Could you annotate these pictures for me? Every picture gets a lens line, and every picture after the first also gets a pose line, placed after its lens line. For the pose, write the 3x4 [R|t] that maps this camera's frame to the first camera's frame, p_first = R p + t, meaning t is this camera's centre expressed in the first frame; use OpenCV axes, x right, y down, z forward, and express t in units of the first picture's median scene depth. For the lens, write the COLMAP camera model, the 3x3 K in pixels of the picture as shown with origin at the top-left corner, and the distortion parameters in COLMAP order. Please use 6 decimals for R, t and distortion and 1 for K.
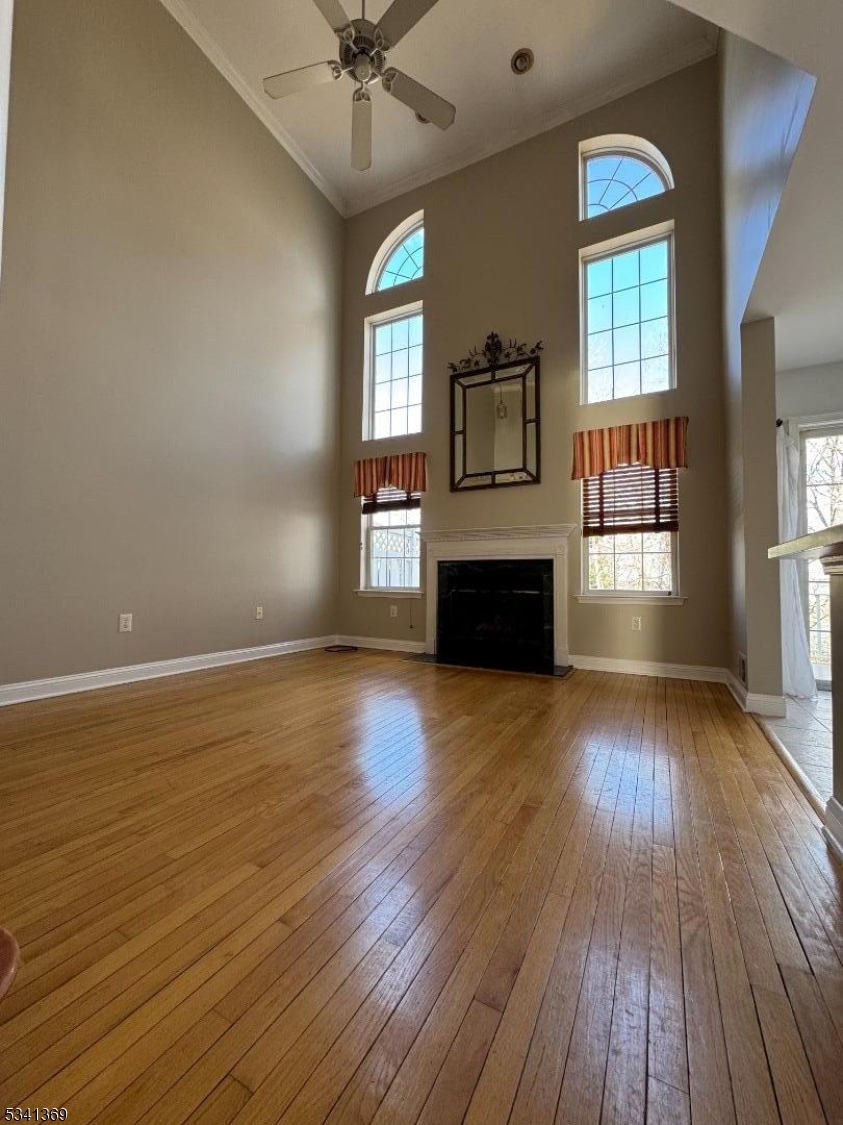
lens RADIAL K [[448.6, 0, 431.3], [0, 448.6, 562.0], [0, 0, 1]] dist [-0.003241, -0.000123]
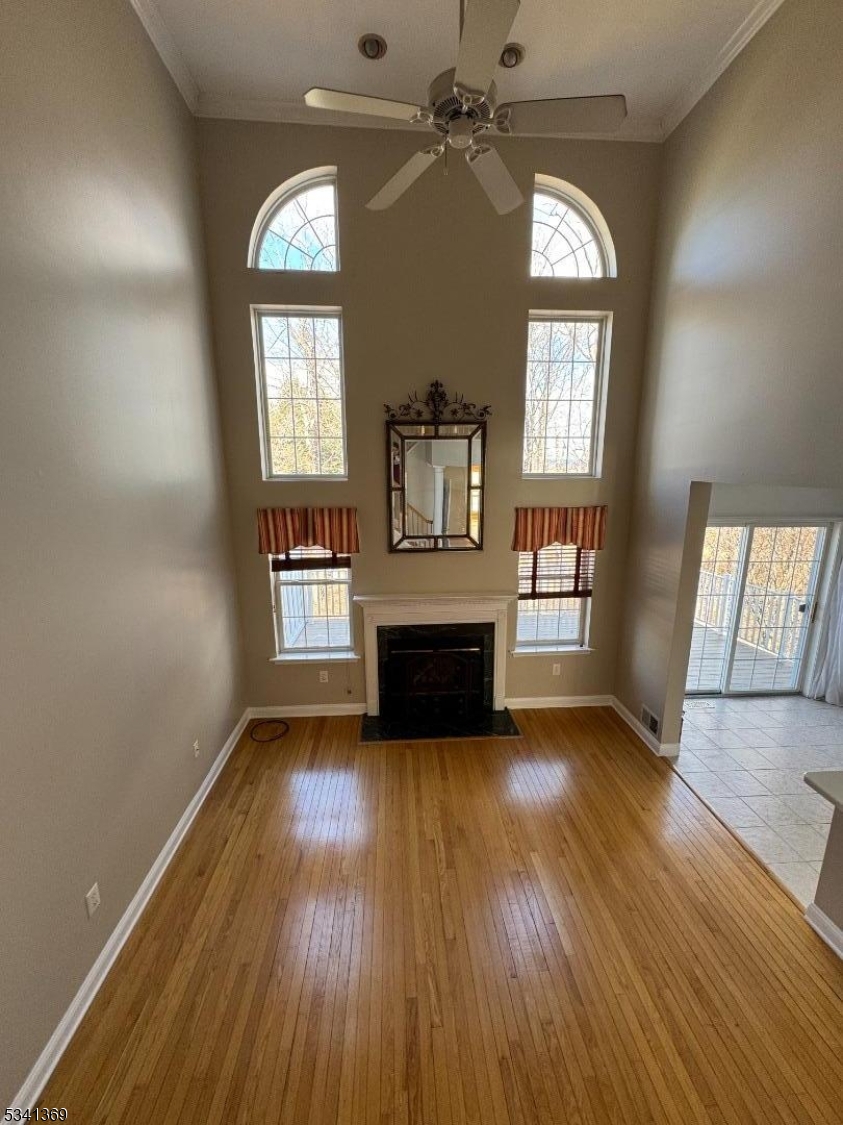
lens RADIAL K [[448.6, 0, 427.0], [0, 448.6, 563.0], [0, 0, 1]] dist [-0.003241, -0.000123]
pose [[0.854938, -0.118021, 0.505125, -0.369885], [-0.015658, 0.967458, 0.252547, -0.383404], [-0.518493, -0.223821, 0.825269, 0.193573]]
